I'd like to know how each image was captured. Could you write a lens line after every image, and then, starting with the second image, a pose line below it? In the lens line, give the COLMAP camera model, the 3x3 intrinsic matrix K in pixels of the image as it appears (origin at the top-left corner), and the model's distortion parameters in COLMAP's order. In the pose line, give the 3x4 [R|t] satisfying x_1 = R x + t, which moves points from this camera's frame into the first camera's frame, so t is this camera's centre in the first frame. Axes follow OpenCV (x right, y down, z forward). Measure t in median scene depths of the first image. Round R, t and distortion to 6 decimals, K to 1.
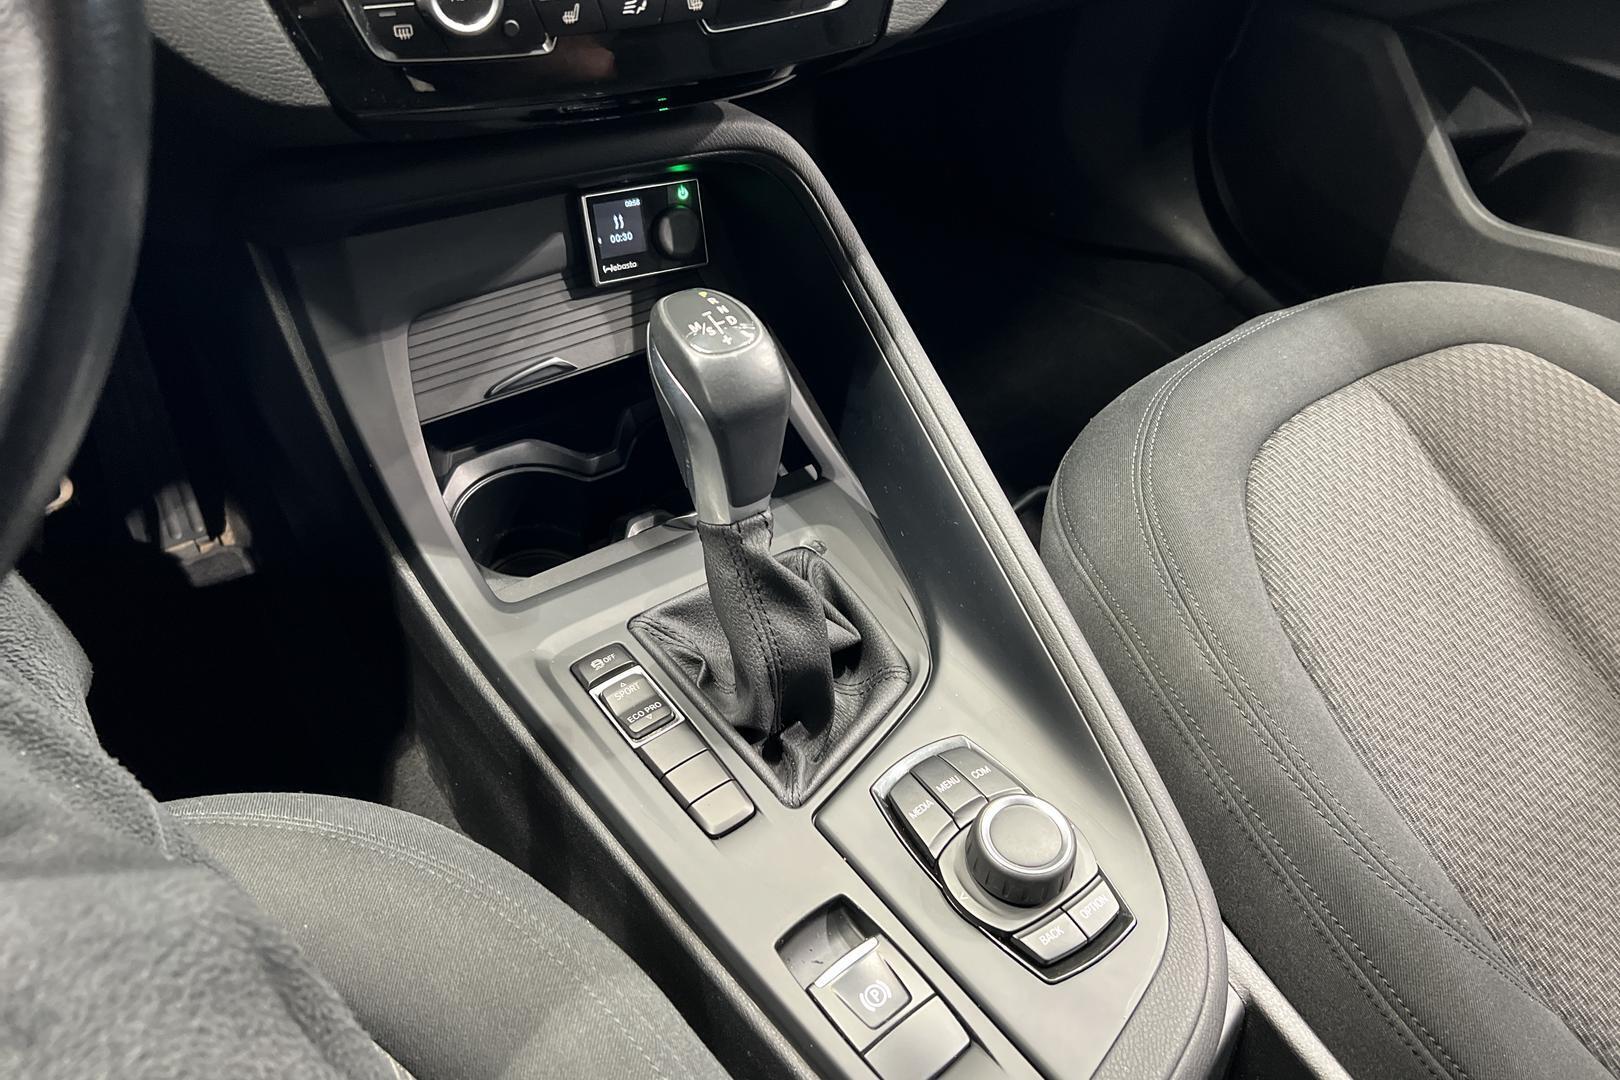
lens RADIAL K [[1247.6, 0, 810.0], [0, 1247.6, 540.0], [0, 0, 1]] dist [0.057973, -0.121827]
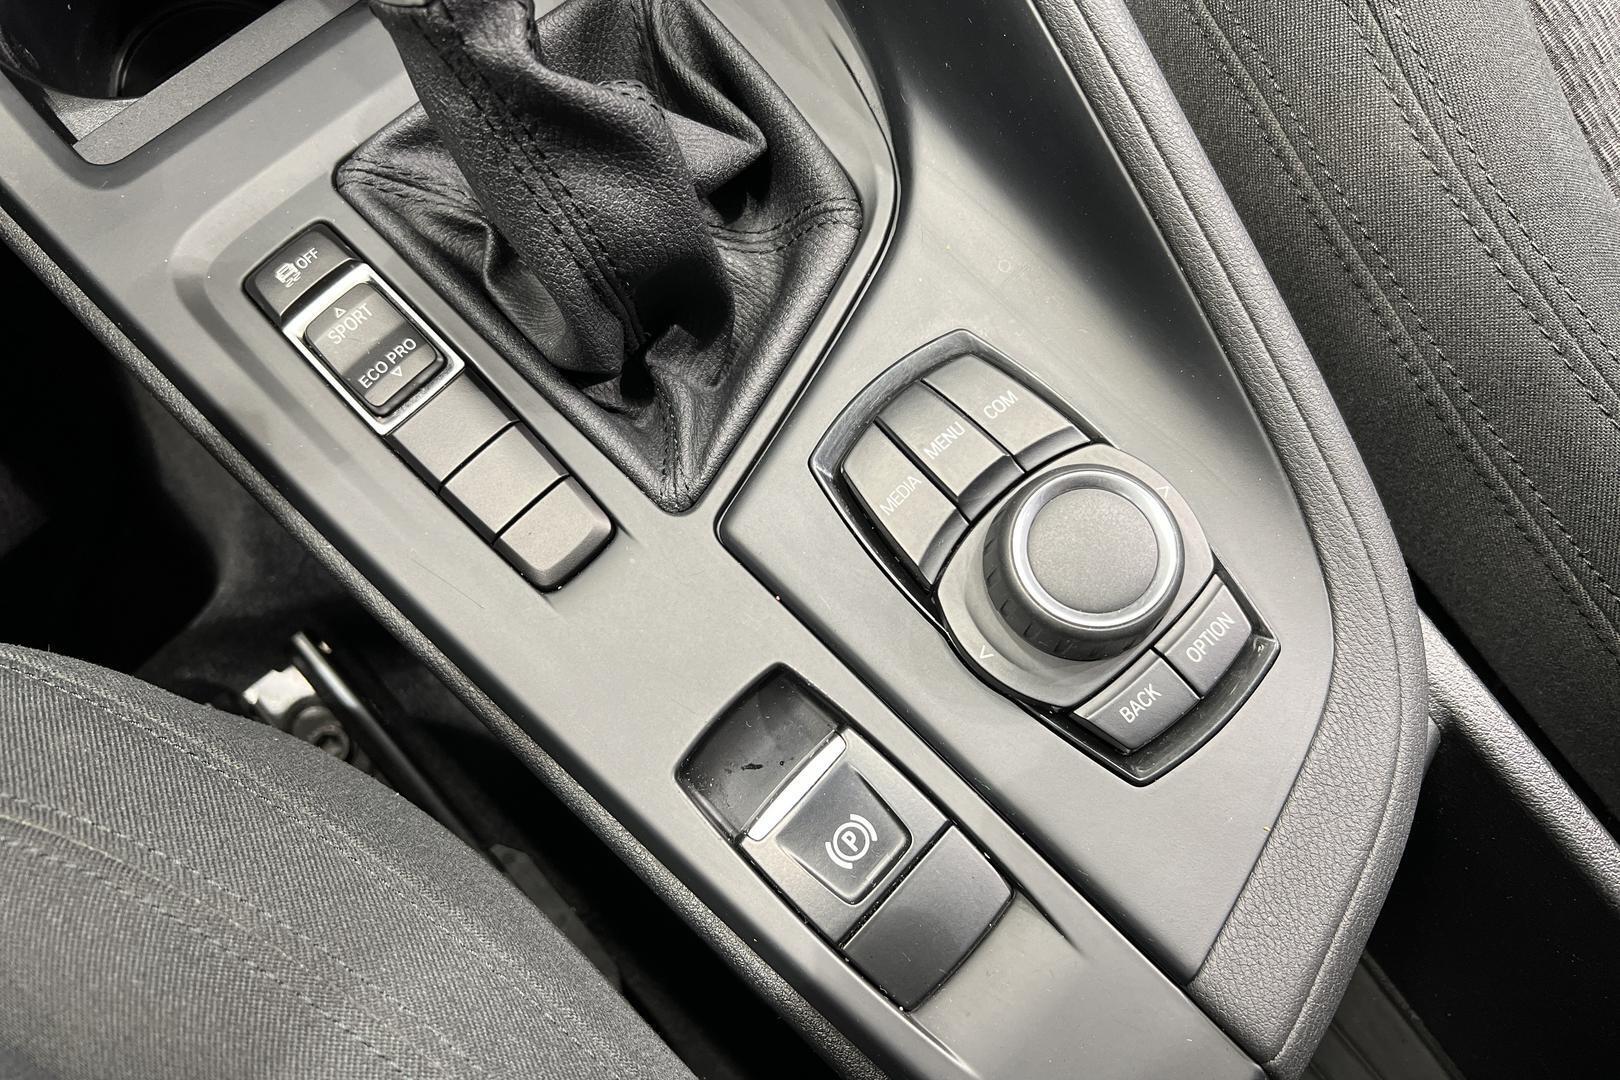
lens RADIAL K [[1247.6, 0, 810.0], [0, 1247.6, 540.0], [0, 0, 1]] dist [0.057973, -0.121827]
pose [[0.992385, -0.122649, -0.011385, 0.049767], [0.111031, 0.850685, 0.513816, -0.060596], [-0.053334, -0.511167, 0.857825, 0.488168]]
